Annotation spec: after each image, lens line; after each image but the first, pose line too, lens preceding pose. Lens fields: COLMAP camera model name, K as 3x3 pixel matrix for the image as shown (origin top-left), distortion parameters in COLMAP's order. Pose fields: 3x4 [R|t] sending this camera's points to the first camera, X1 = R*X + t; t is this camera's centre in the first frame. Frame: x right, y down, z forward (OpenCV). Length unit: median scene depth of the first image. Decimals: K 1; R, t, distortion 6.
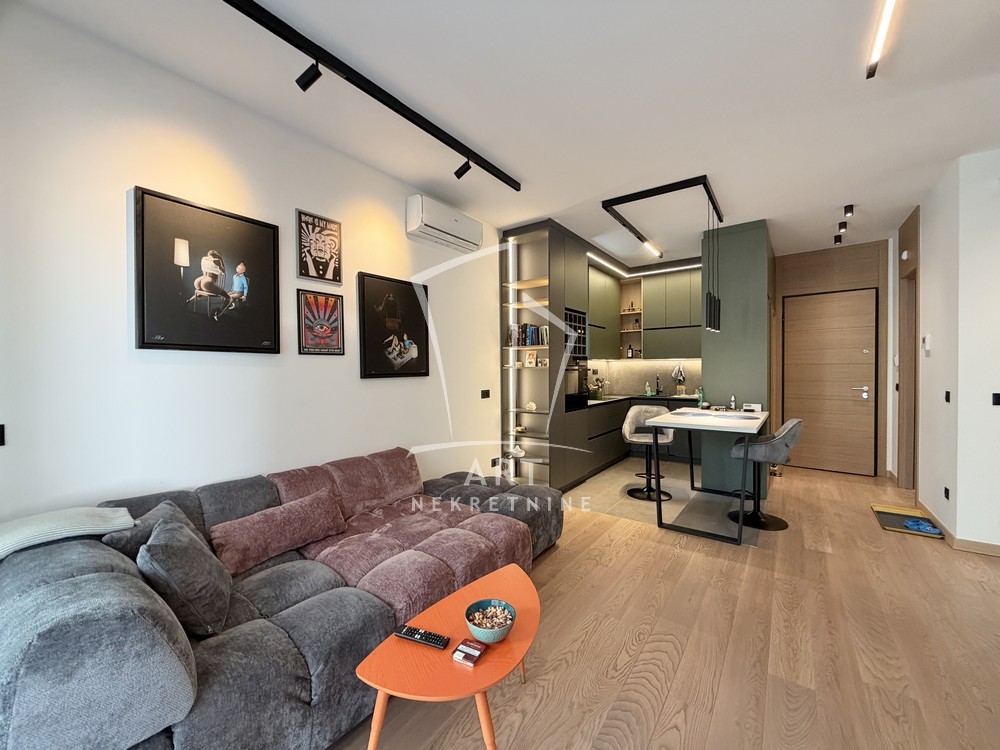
lens RADIAL K [[398.8, 0, 495.9], [0, 398.8, 375.5], [0, 0, 1]] dist [0.000669, -0.000023]
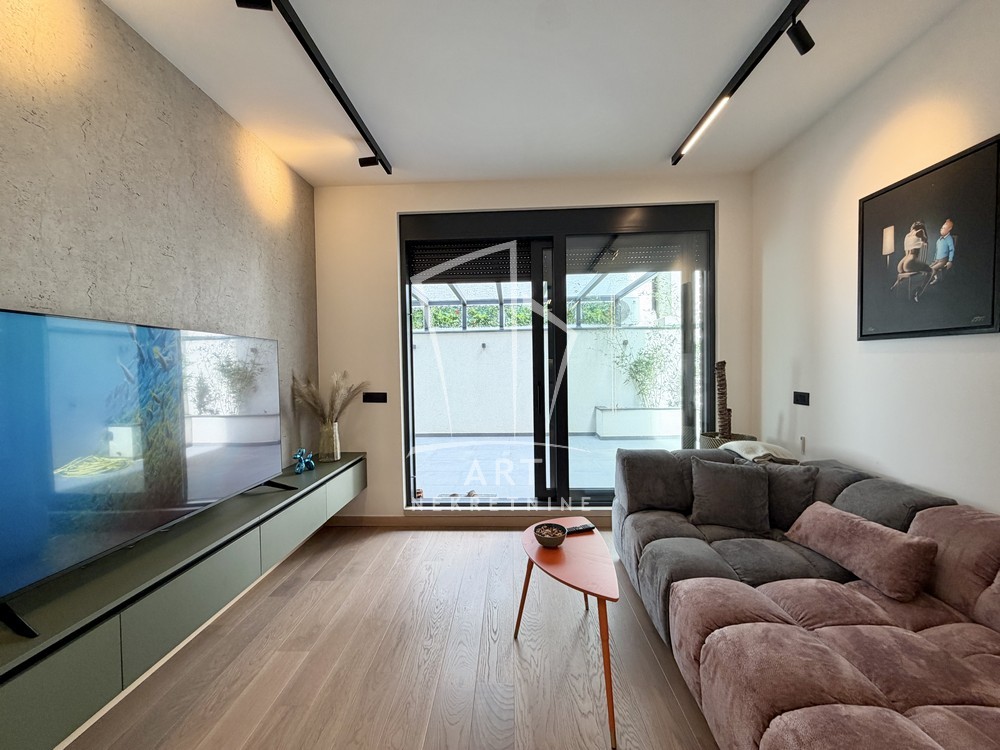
lens RADIAL K [[398.8, 0, 495.9], [0, 398.8, 375.5], [0, 0, 1]] dist [0.000669, -0.000023]
pose [[-0.828823, 0.037456, -0.558255, 0.448709], [0.018729, 0.999055, 0.039225, -0.022467], [0.559197, 0.022055, -0.828741, 0.973646]]
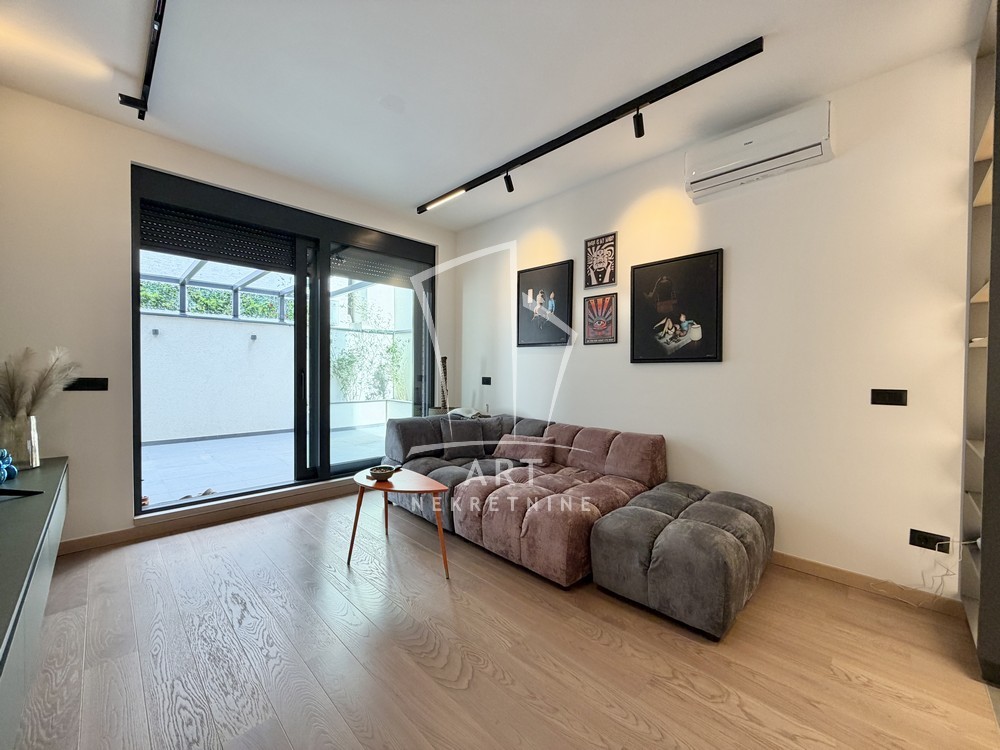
lens RADIAL K [[398.8, 0, 495.9], [0, 398.8, 375.5], [0, 0, 1]] dist [0.000669, -0.000023]
pose [[-0.152774, 0.024181, -0.987965, 0.879869], [-0.019683, 0.999428, 0.027505, 0.020533], [0.988065, 0.023648, -0.152210, 0.863730]]
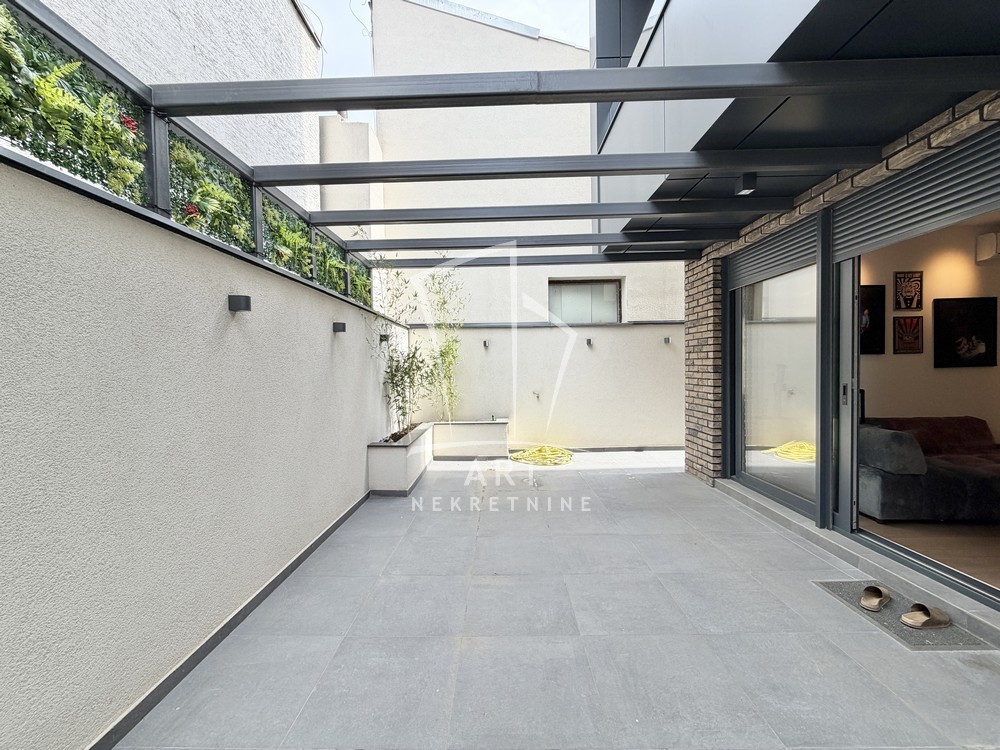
lens RADIAL K [[398.8, 0, 495.9], [0, 398.8, 375.5], [0, 0, 1]] dist [0.000669, -0.000023]
pose [[0.585360, 0.015577, -0.810624, -0.086660], [0.002918, 0.999768, 0.021318, -0.000348], [0.810769, -0.014844, 0.585179, -1.394153]]
